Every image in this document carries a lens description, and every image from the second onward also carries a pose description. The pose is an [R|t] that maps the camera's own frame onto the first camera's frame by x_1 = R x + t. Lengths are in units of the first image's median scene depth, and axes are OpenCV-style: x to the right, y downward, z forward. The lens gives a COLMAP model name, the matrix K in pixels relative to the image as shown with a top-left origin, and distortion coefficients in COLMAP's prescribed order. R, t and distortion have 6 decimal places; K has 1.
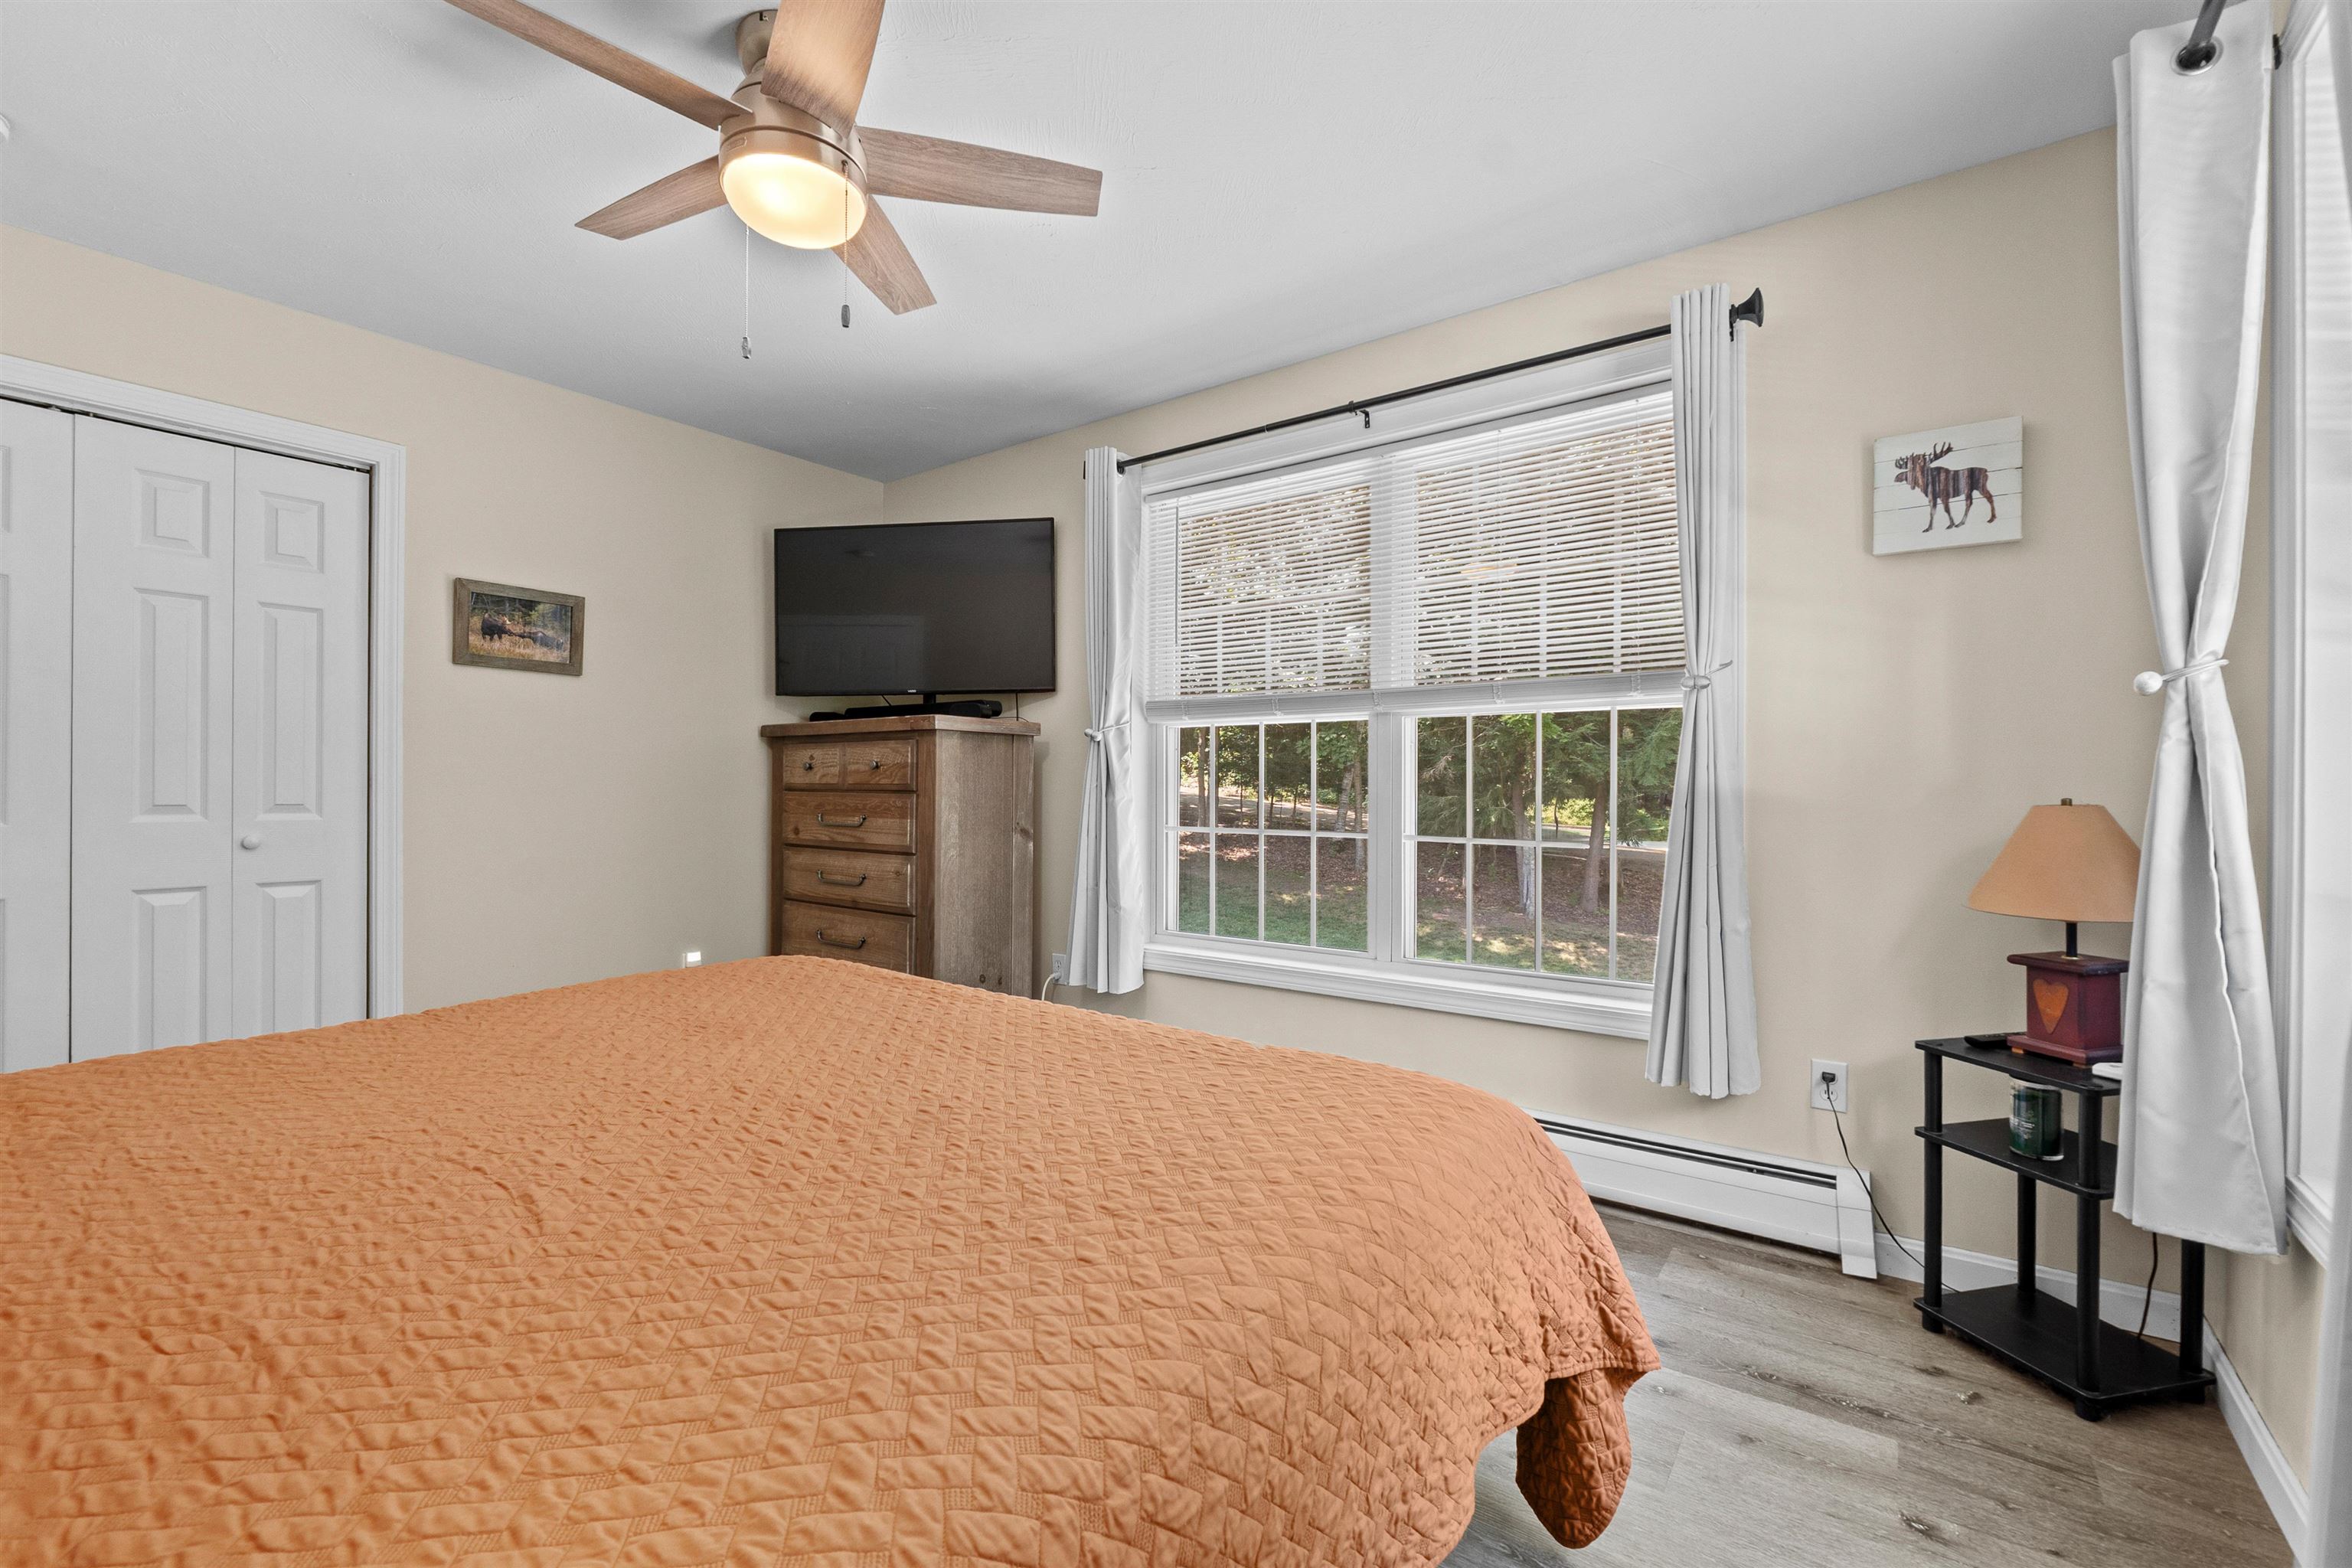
lens RADIAL K [[992.3, 0, 1186.0], [0, 992.3, 783.4], [0, 0, 1]] dist [-0.010145, 0.000861]
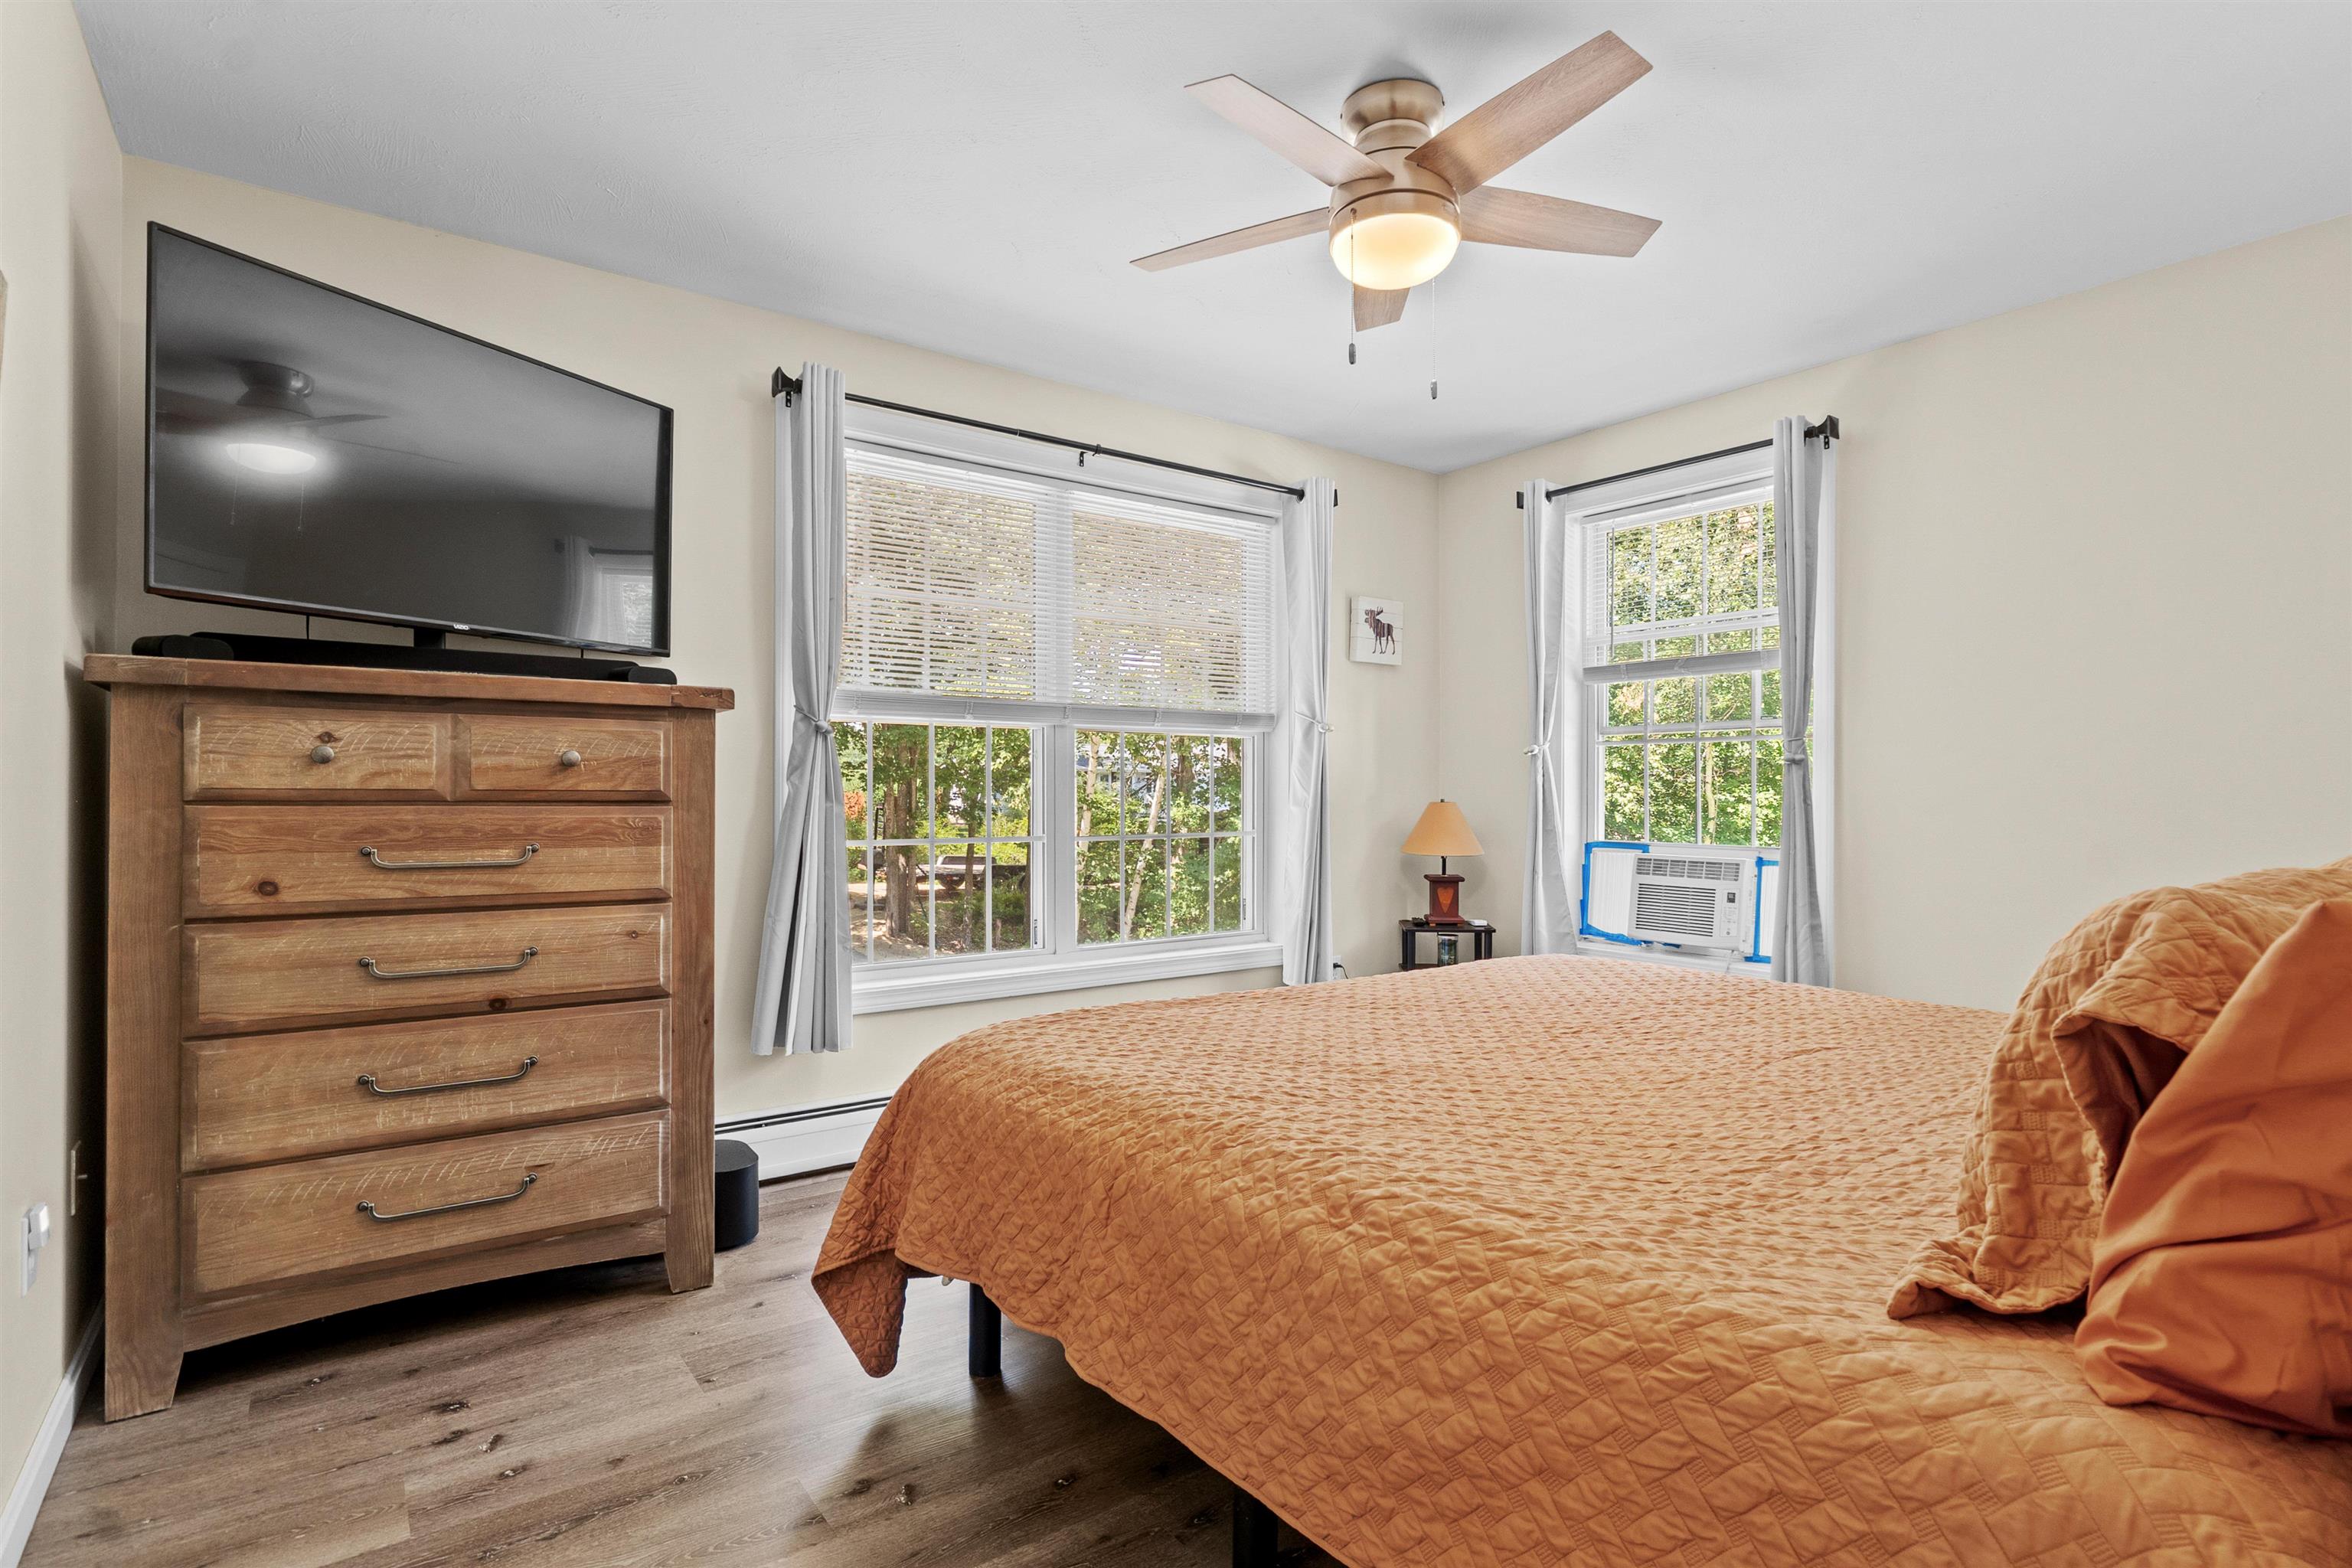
lens RADIAL K [[1167.6, 0, 1195.1], [0, 1167.6, 785.9], [0, 0, 1]] dist [-0.005885, -0.001101]
pose [[0.277415, 0.004729, 0.960738, -0.898191], [-0.000821, 0.999989, -0.004685, 0.001052], [-0.960750, 0.000512, 0.277416, 0.456081]]
